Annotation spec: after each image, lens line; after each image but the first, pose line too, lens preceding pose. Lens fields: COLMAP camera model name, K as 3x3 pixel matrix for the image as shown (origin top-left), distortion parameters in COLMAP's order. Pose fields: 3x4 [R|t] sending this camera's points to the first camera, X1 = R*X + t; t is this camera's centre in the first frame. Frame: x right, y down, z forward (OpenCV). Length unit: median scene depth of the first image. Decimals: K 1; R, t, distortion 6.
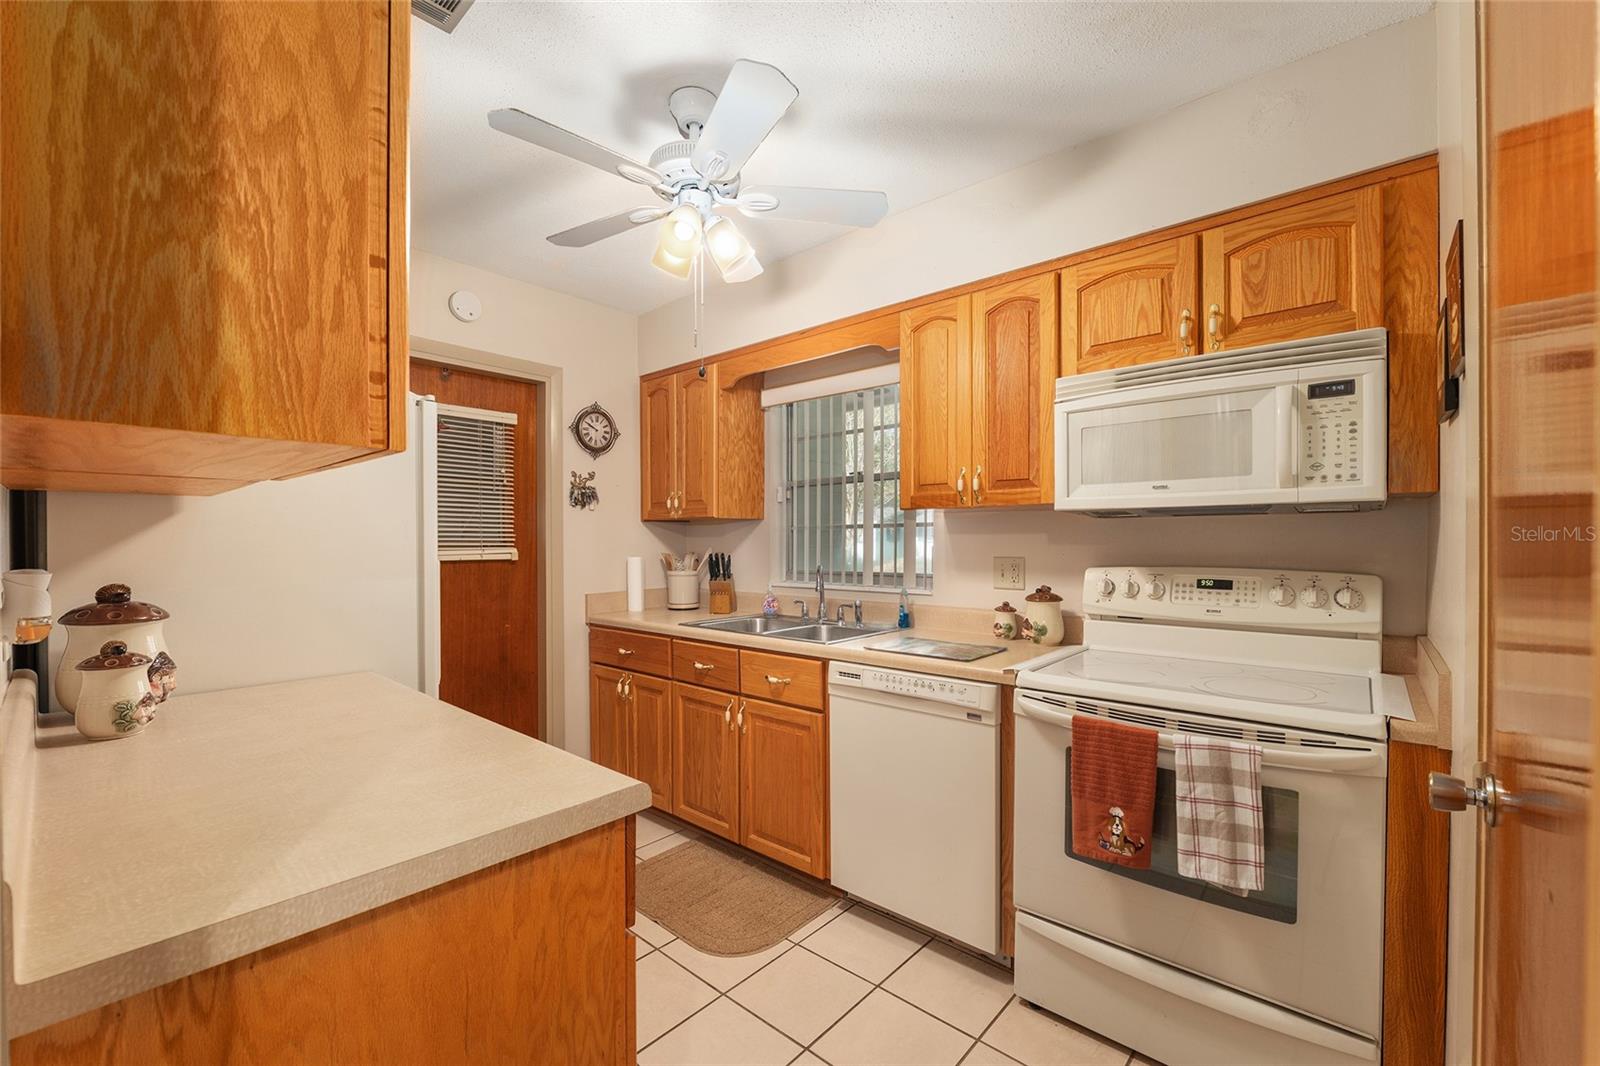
lens RADIAL K [[659.4, 0, 795.3], [0, 659.4, 541.9], [0, 0, 1]] dist [-0.004481, -0.000180]
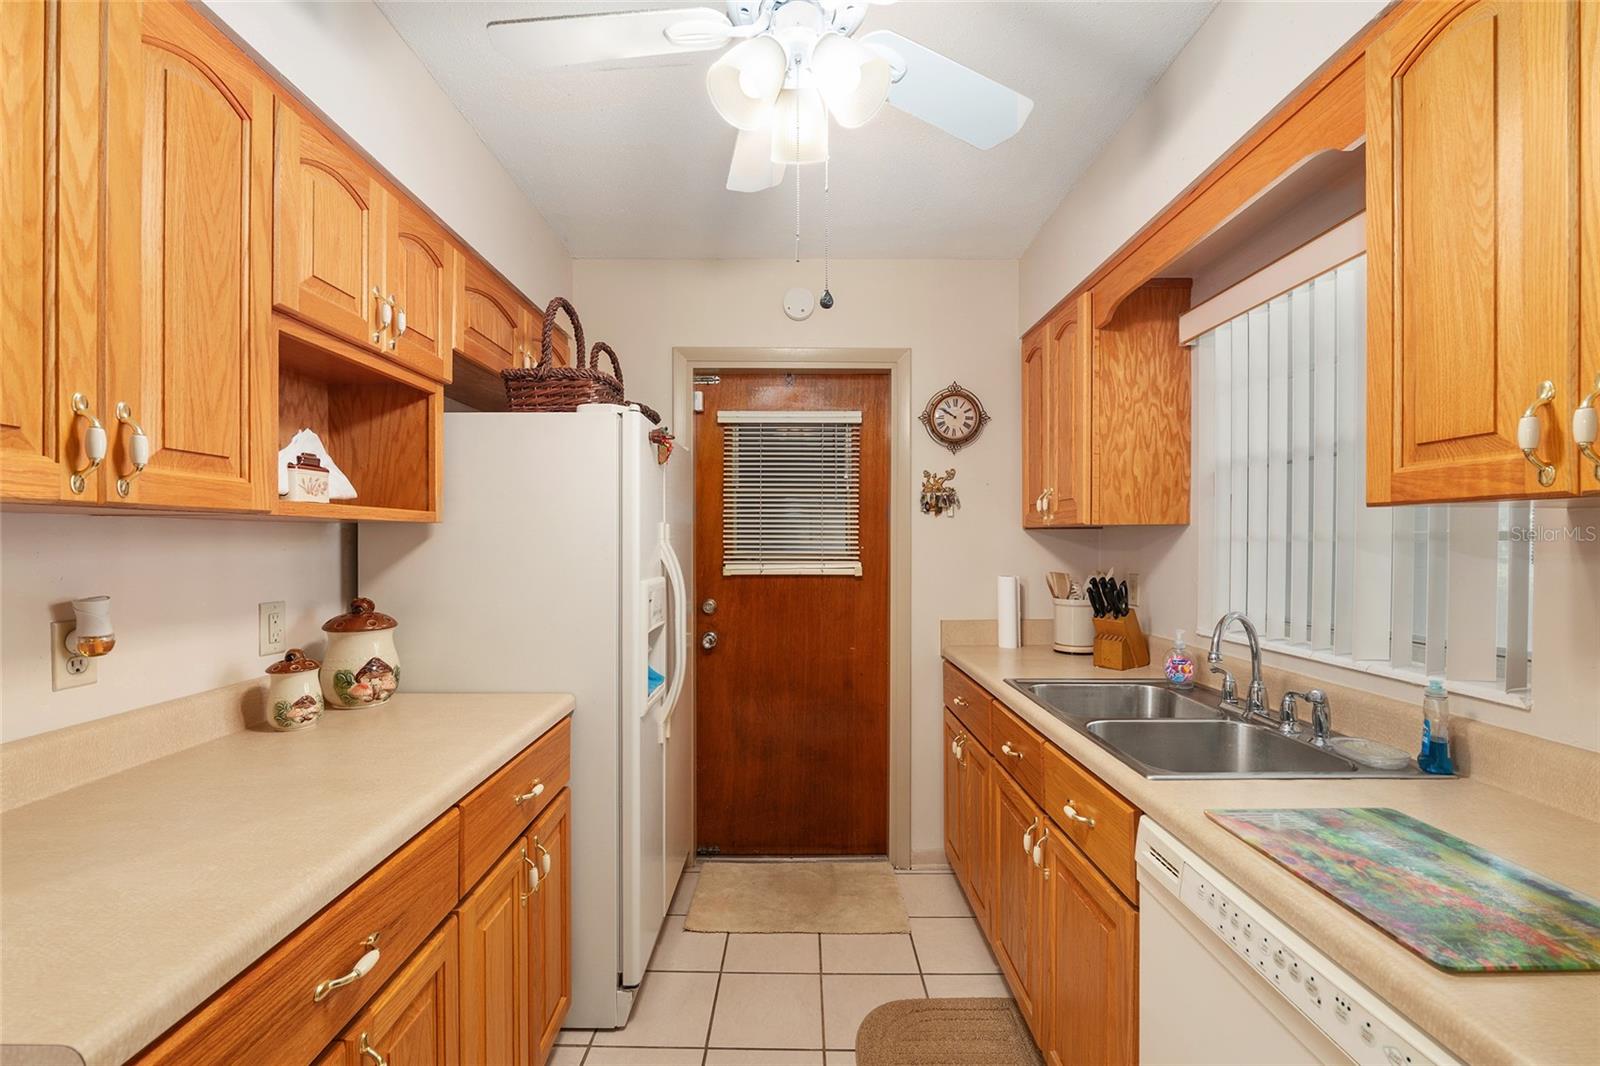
lens RADIAL K [[659.4, 0, 798.8], [0, 659.4, 544.5], [0, 0, 1]] dist [-0.004481, -0.000180]
pose [[0.664052, 0.007327, -0.747650, 0.255444], [-0.003508, 0.999972, 0.006684, -0.027883], [0.747678, -0.001816, 0.664059, 0.478550]]
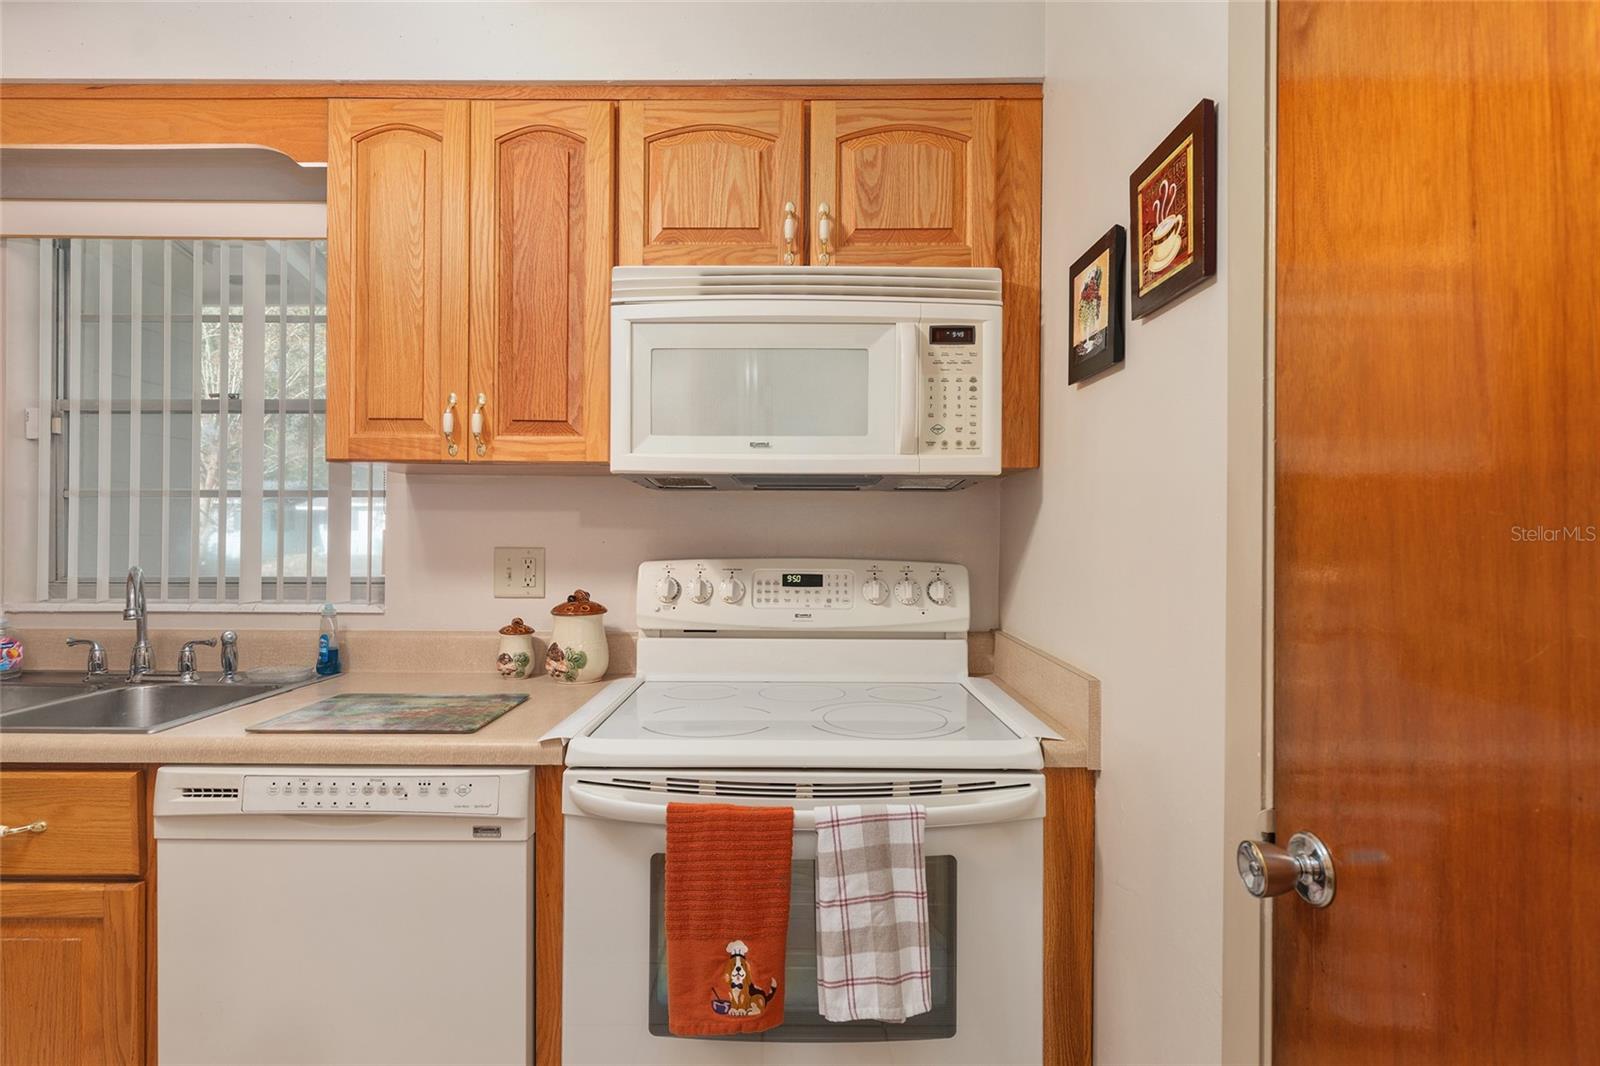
lens RADIAL K [[805.9, 0, 801.3], [0, 805.9, 533.1], [0, 0, 1]] dist [-0.000780, -0.000261]
pose [[0.750960, 0.006049, 0.660320, 0.016251], [-0.006151, 0.999979, -0.002166, 0.010370], [-0.660319, -0.002435, 0.750982, 0.264039]]
